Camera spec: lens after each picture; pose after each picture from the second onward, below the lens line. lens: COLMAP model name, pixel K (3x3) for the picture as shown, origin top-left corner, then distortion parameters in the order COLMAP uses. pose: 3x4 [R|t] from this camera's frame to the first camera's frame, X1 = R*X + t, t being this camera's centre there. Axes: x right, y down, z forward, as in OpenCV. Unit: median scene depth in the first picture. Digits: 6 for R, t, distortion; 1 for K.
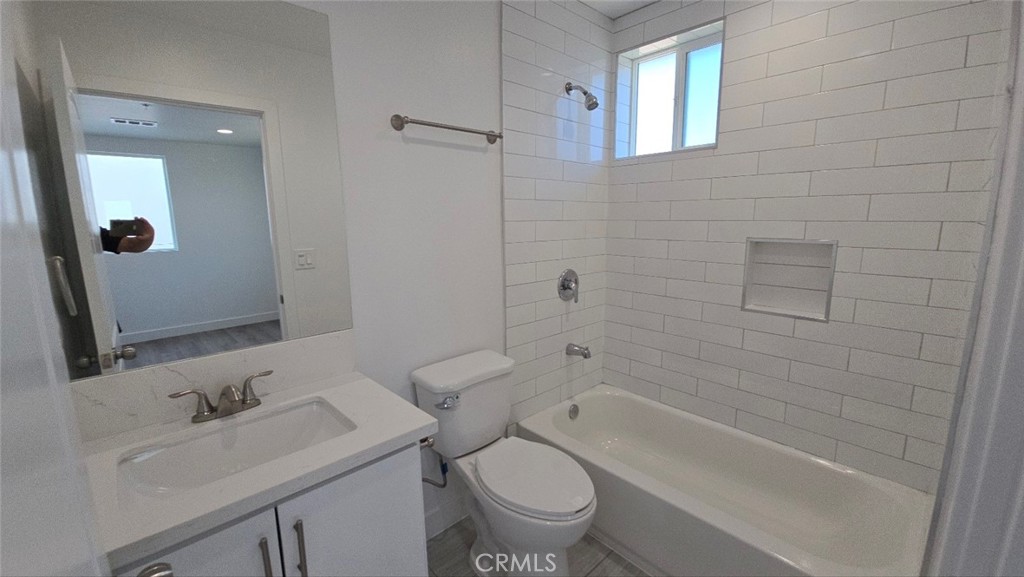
lens RADIAL K [[414.5, 0, 513.0], [0, 414.5, 287.0], [0, 0, 1]] dist [-0.000302, -0.004211]
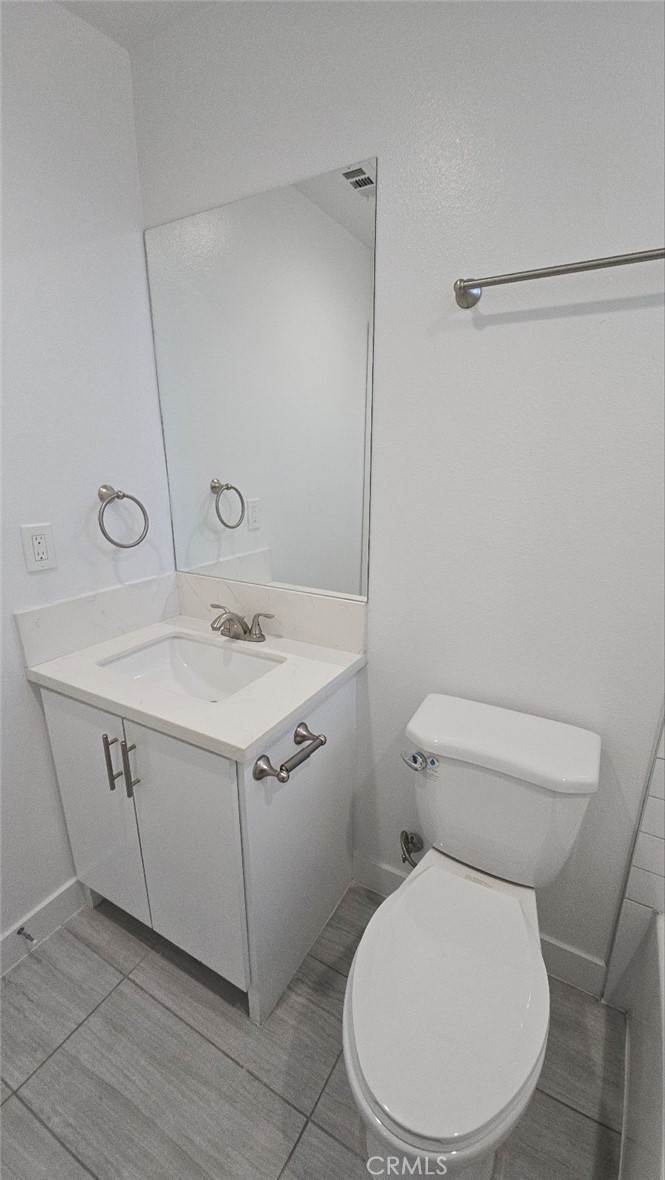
lens RADIAL K [[477.7, 0, 334.2], [0, 477.7, 590.0], [0, 0, 1]] dist [-0.000302, -0.004211]
pose [[0.286942, 0.276692, -0.917118, 0.408456], [-0.157490, 0.957977, 0.239744, -0.126106], [0.944913, 0.075644, 0.318460, 0.634330]]
